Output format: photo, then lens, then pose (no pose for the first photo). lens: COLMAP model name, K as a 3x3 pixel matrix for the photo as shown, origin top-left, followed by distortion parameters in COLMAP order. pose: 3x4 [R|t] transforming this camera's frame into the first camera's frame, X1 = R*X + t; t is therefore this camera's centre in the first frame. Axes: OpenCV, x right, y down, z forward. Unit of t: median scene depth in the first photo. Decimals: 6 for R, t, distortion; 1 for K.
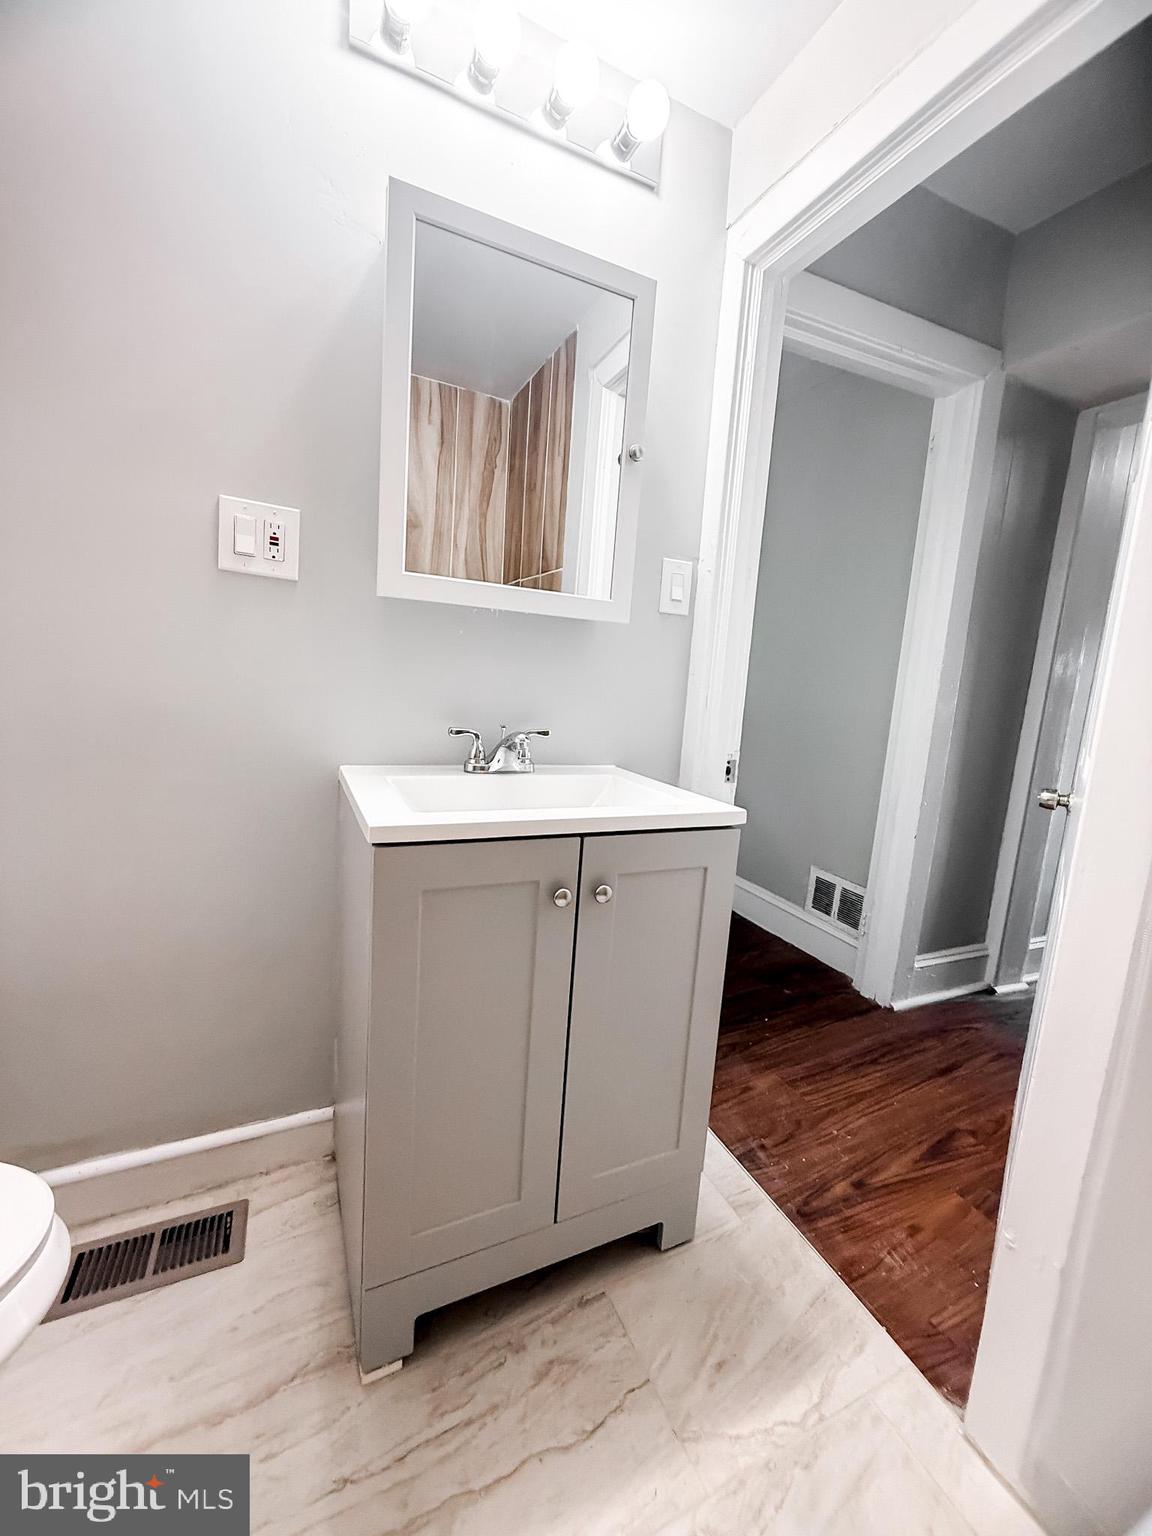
lens RADIAL K [[614.8, 0, 574.6], [0, 614.8, 763.2], [0, 0, 1]] dist [-0.000458, -0.000519]
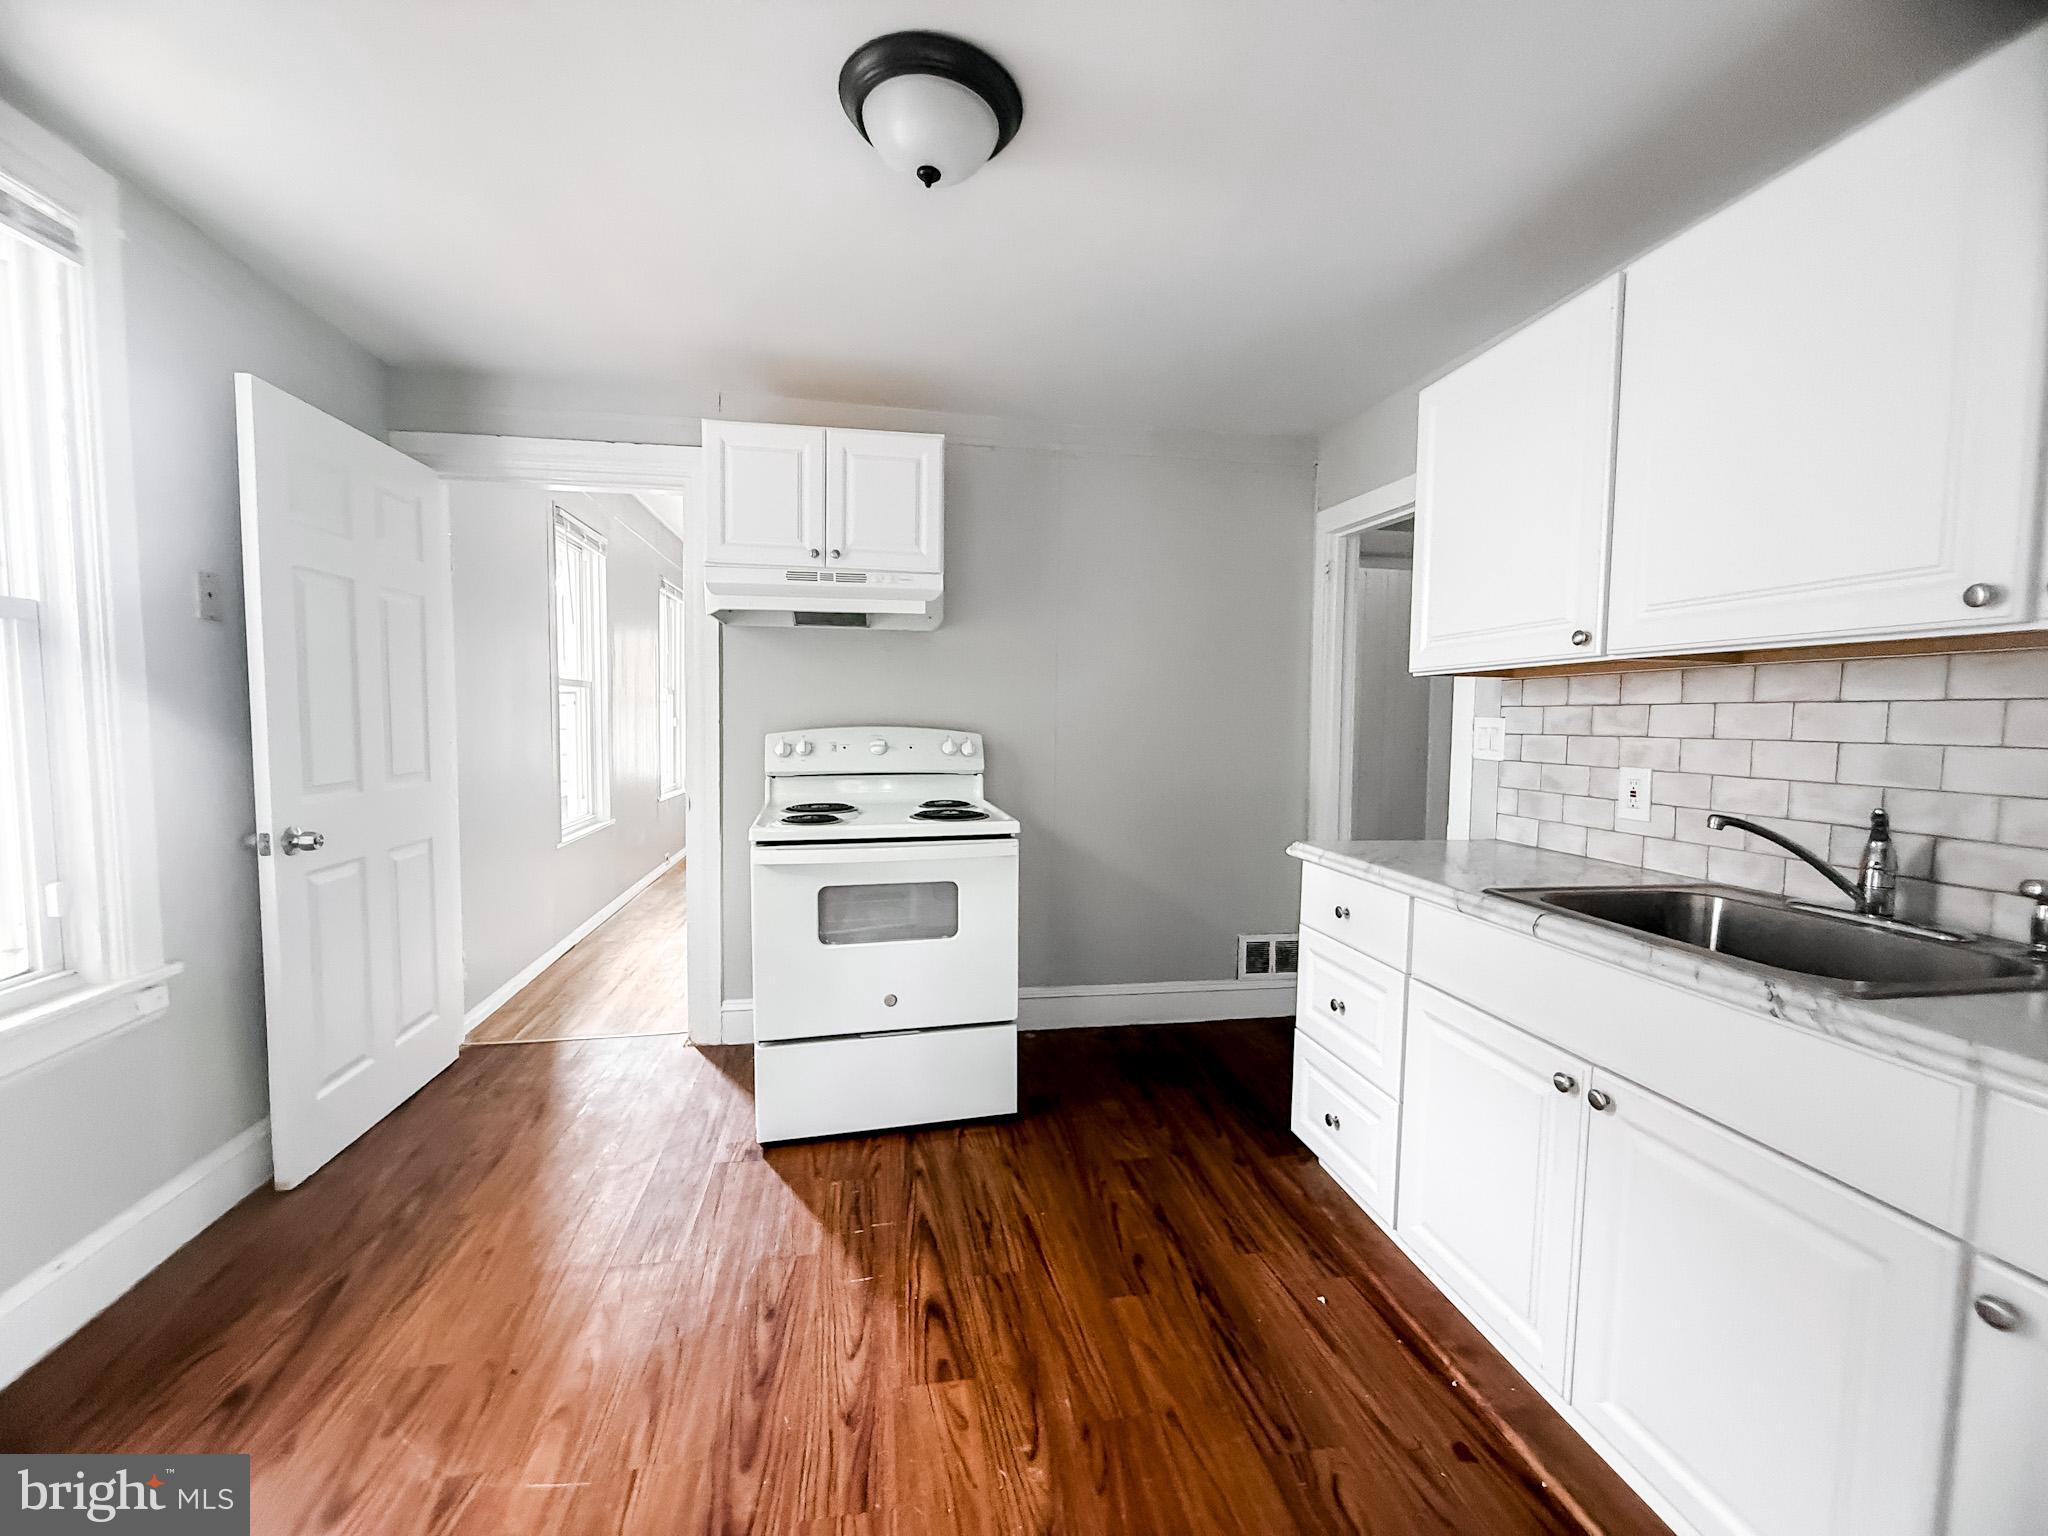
lens RADIAL K [[819.7, 0, 1016.0], [0, 819.7, 765.8], [0, 0, 1]] dist [-0.000458, -0.000519]
pose [[0.247531, -0.114170, 0.962130, -1.032352], [0.144764, 0.986244, 0.079788, -0.286007], [-0.958004, 0.119531, 0.260654, 1.004849]]
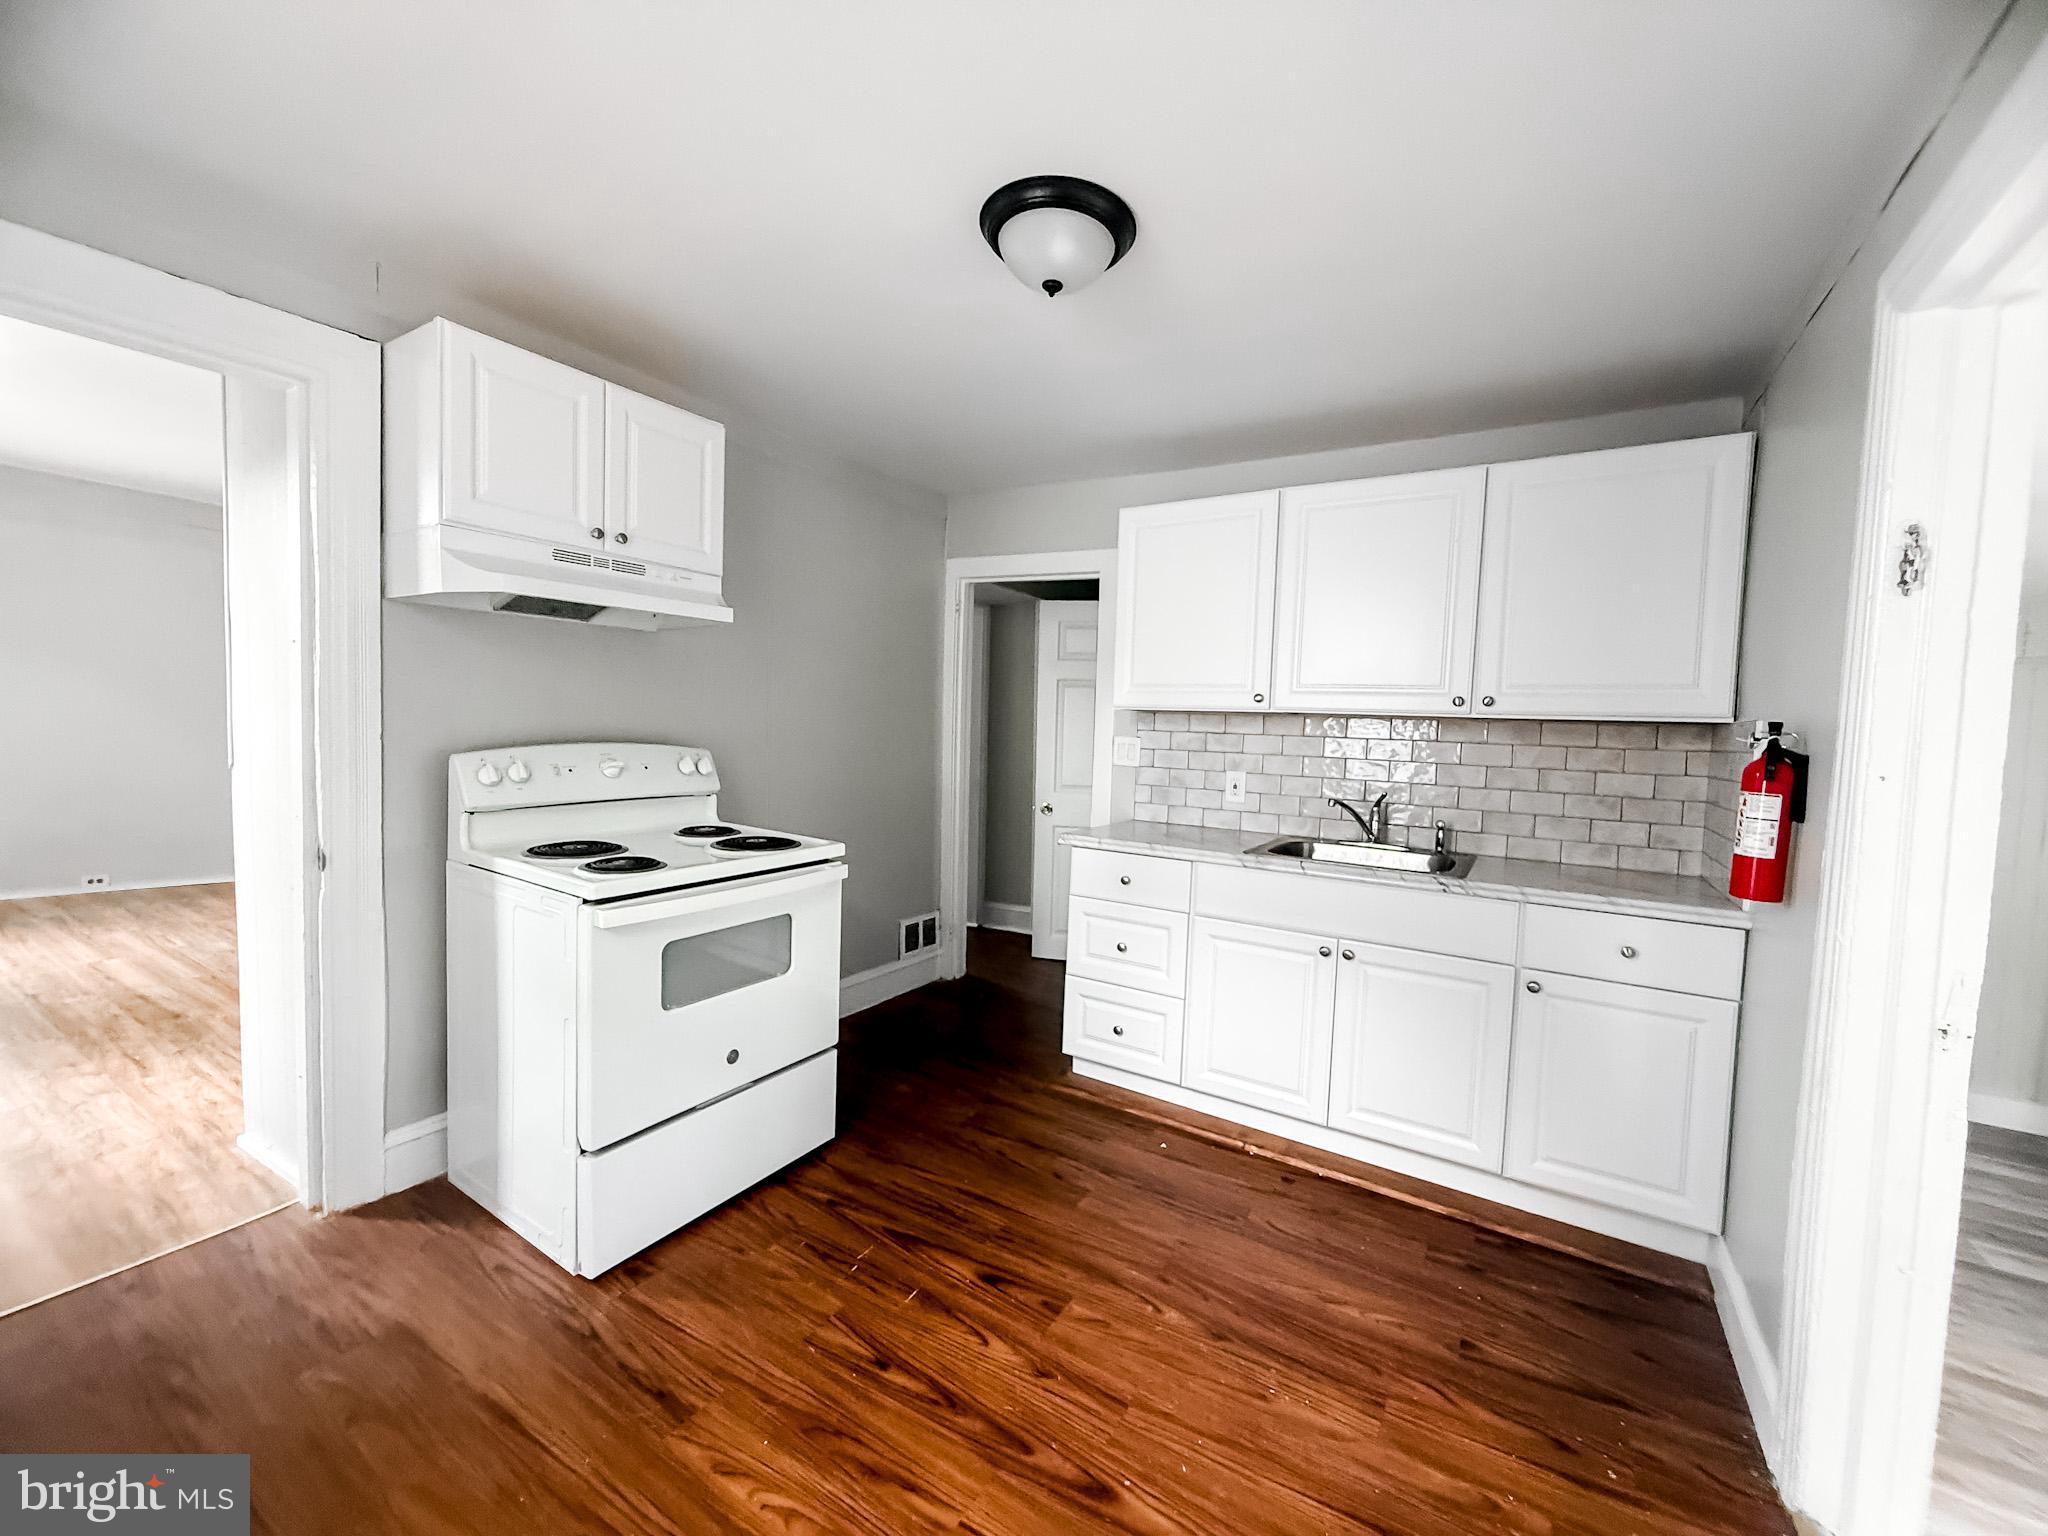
lens RADIAL K [[819.7, 0, 1024.2], [0, 819.7, 766.0], [0, 0, 1]] dist [-0.000458, -0.000519]
pose [[-0.551910, -0.125081, 0.824469, -1.031583], [0.054572, 0.981150, 0.185382, -0.412843], [-0.832116, 0.147307, -0.534681, 1.657072]]
